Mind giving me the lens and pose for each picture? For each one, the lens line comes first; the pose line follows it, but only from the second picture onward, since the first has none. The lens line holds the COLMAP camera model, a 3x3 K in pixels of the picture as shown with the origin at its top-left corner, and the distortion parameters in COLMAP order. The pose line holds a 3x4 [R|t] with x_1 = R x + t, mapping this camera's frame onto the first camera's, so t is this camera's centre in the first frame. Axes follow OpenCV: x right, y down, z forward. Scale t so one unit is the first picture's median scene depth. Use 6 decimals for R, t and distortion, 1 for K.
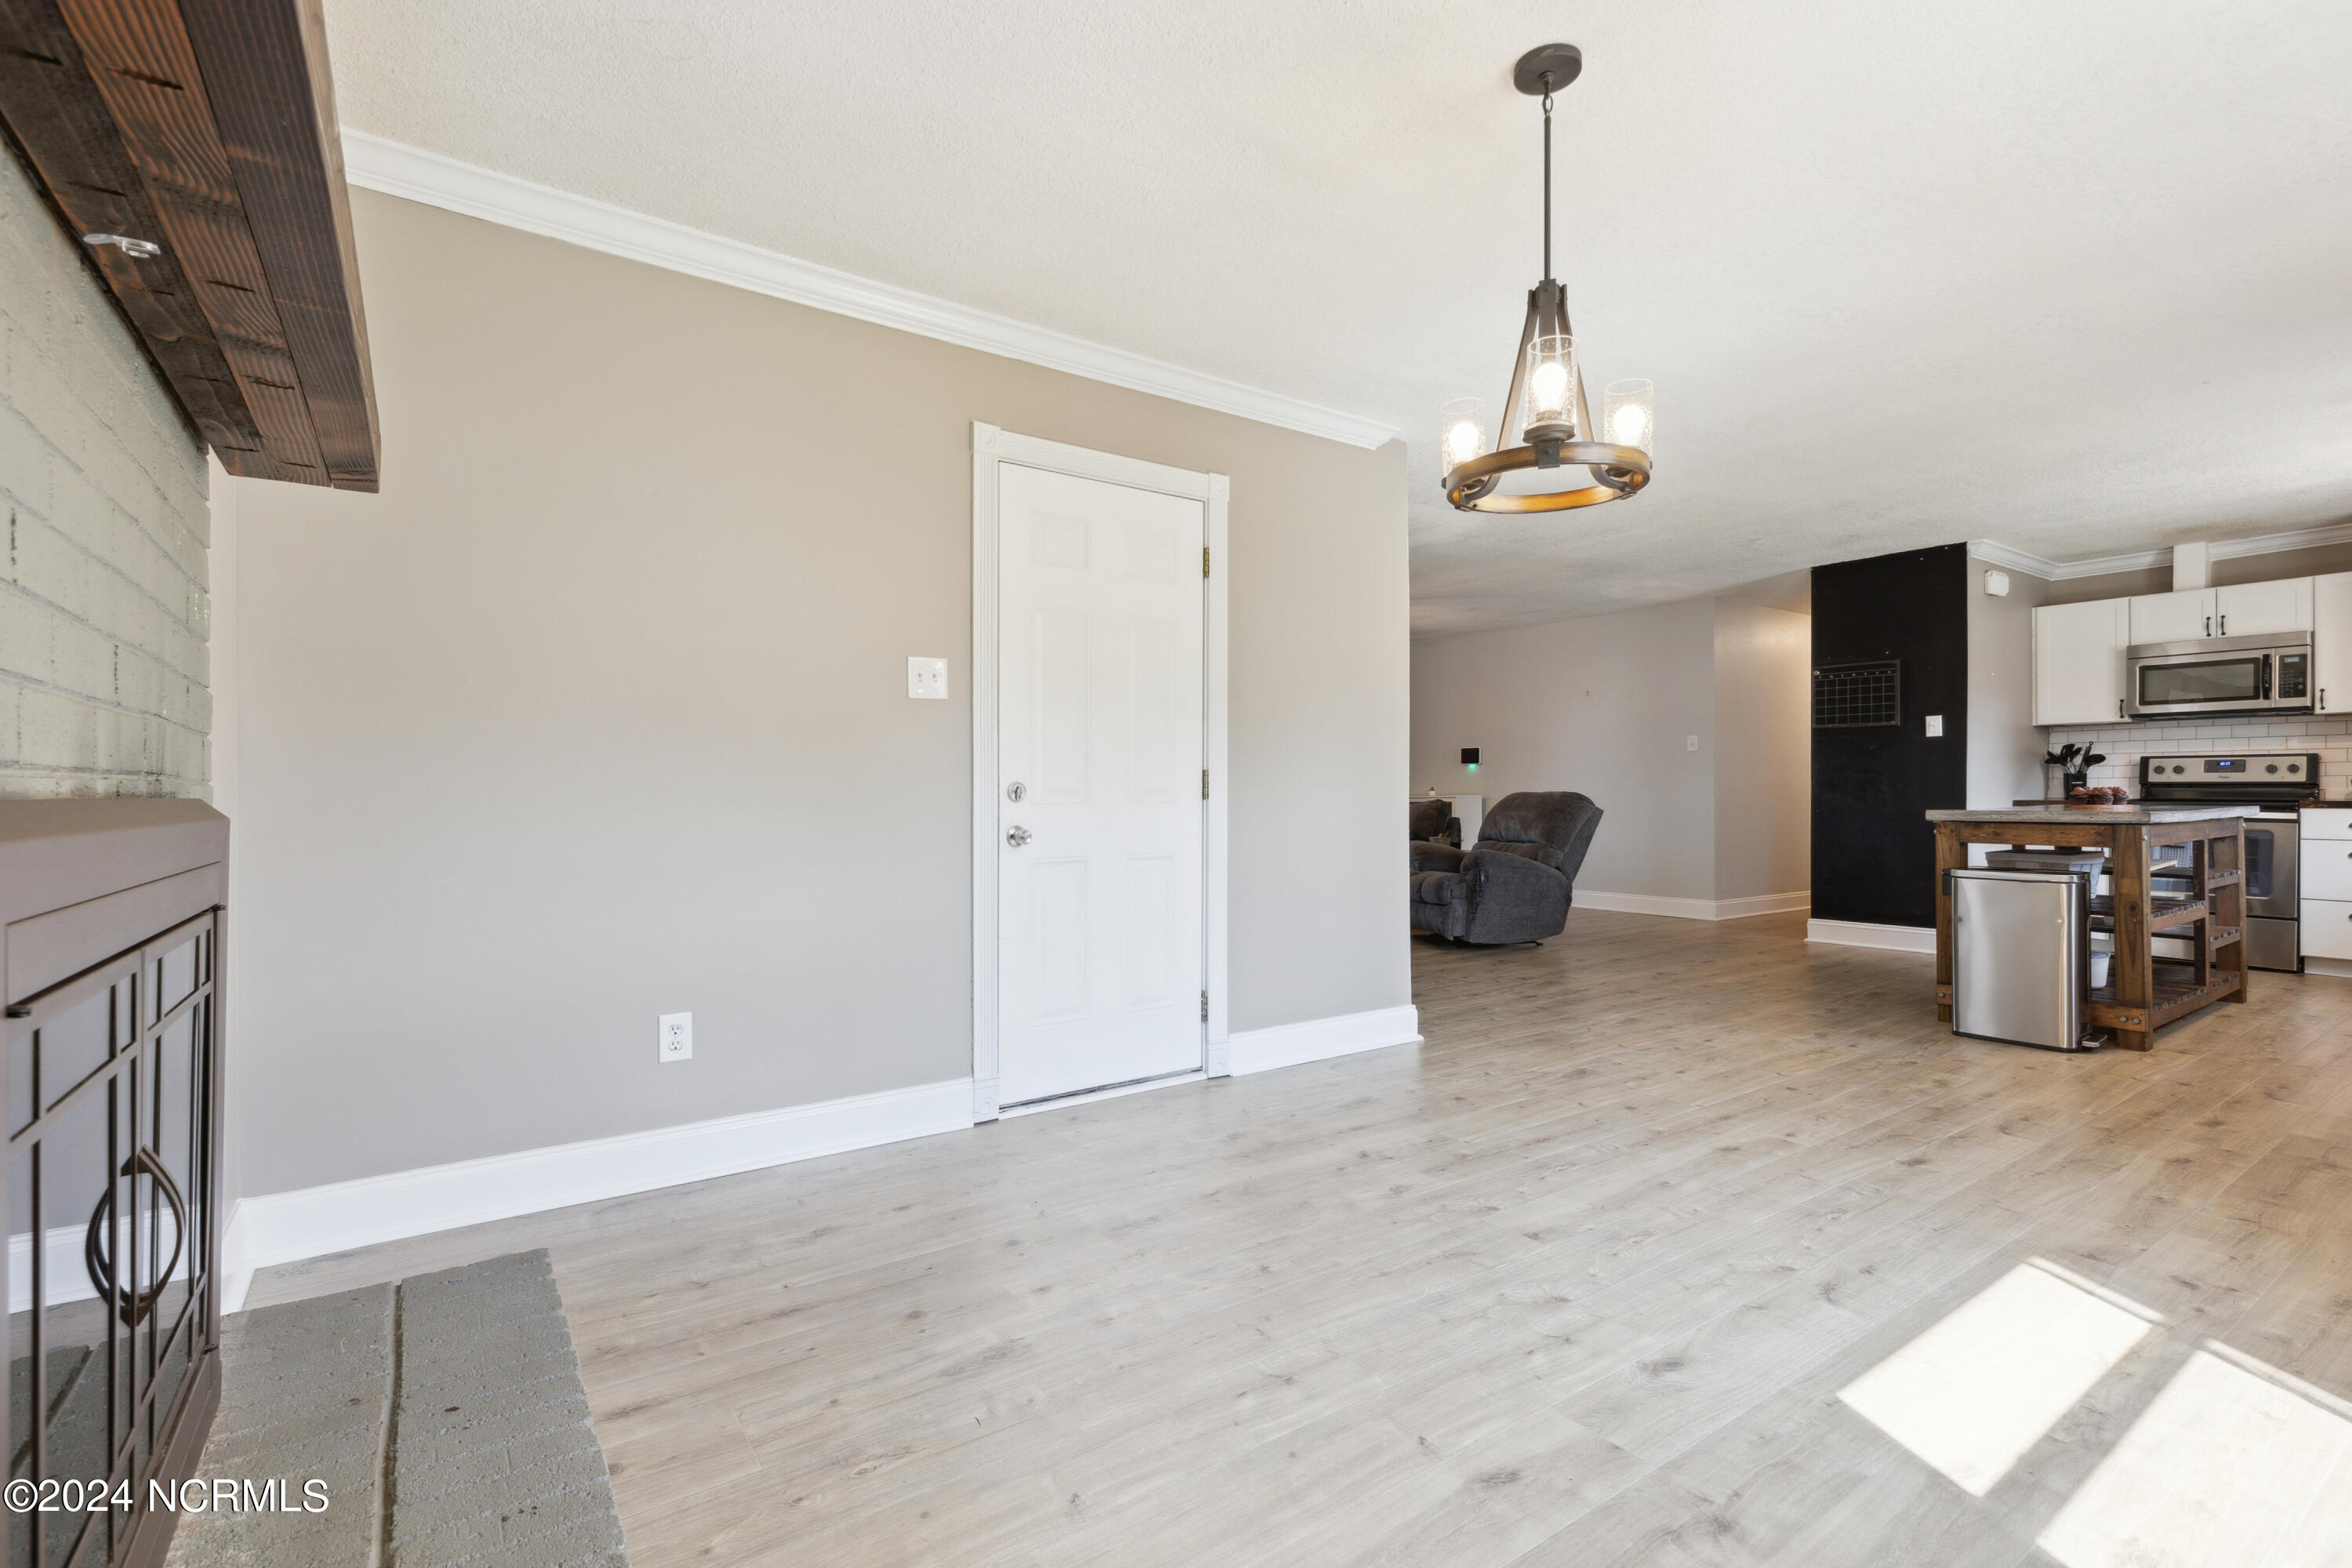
lens RADIAL K [[1065.1, 0, 1168.4], [0, 1065.1, 792.6], [0, 0, 1]] dist [0.008252, -0.002299]
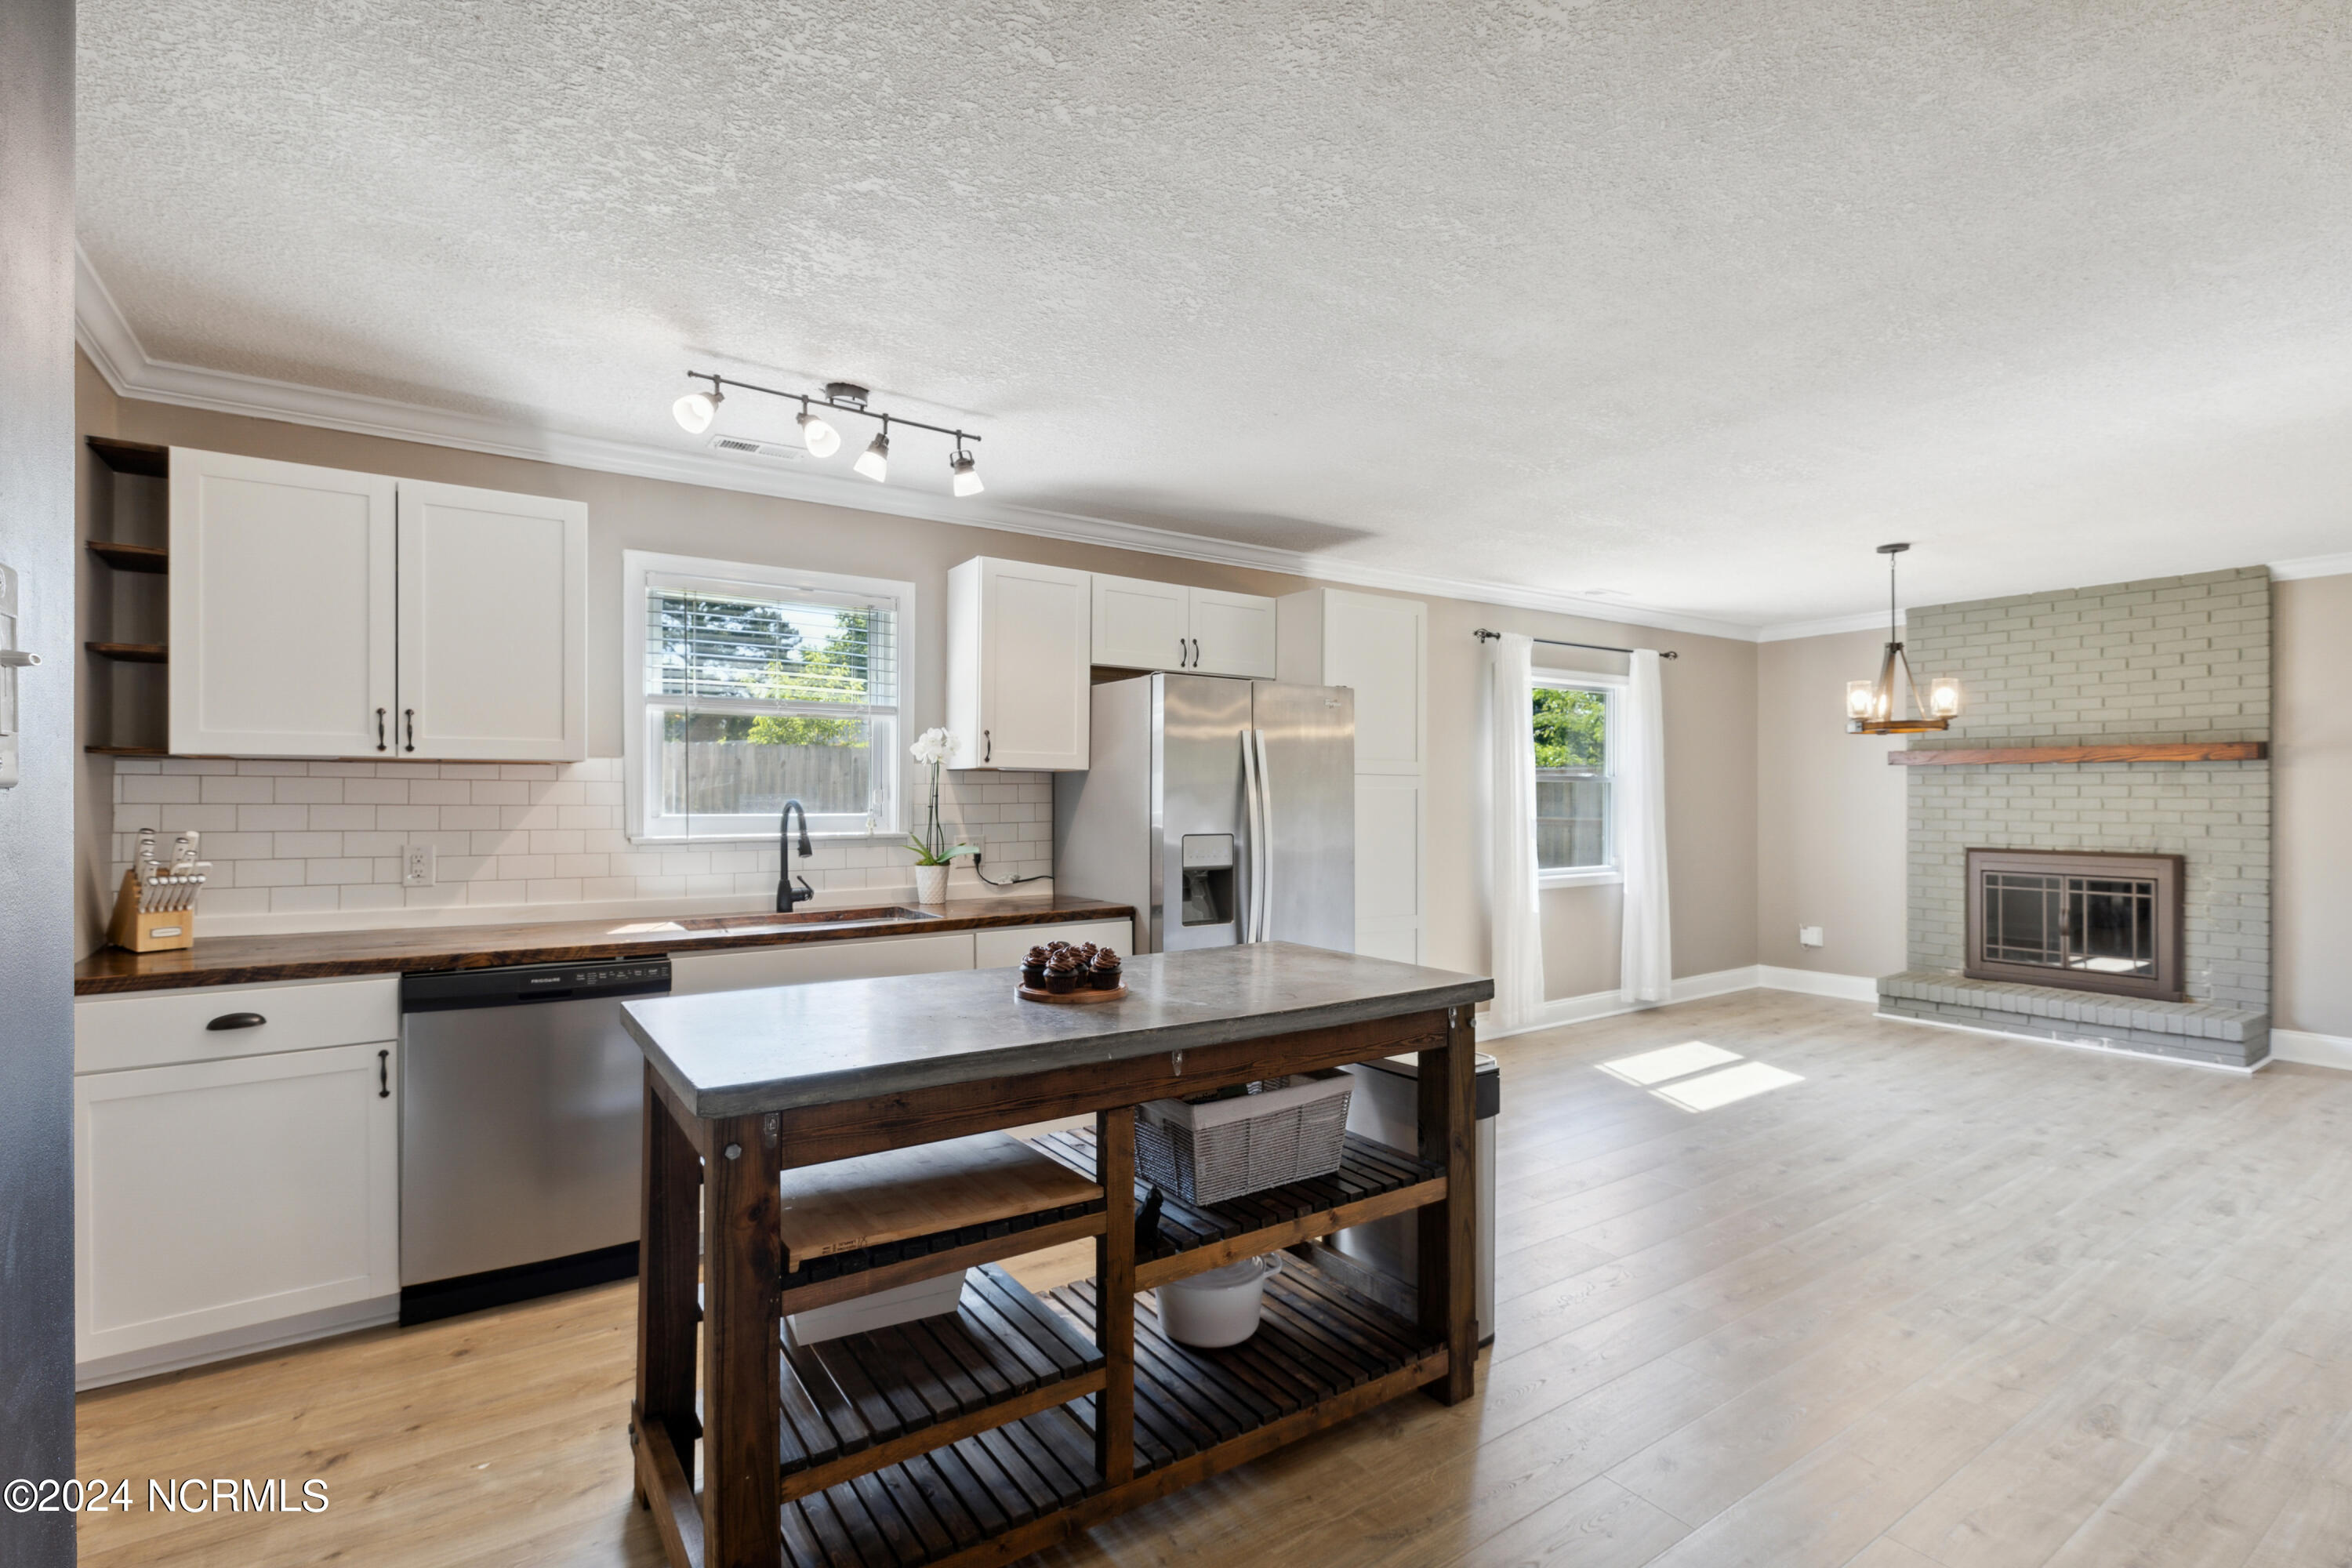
lens RADIAL K [[1065.1, 0, 1167.2], [0, 1065.1, 794.6], [0, 0, 1]] dist [0.008252, -0.002299]
pose [[-0.999909, 0.004925, 0.012530, 0.672040], [0.004922, 0.999988, -0.000260, -0.055841], [-0.012531, -0.000198, -0.999921, 1.181464]]
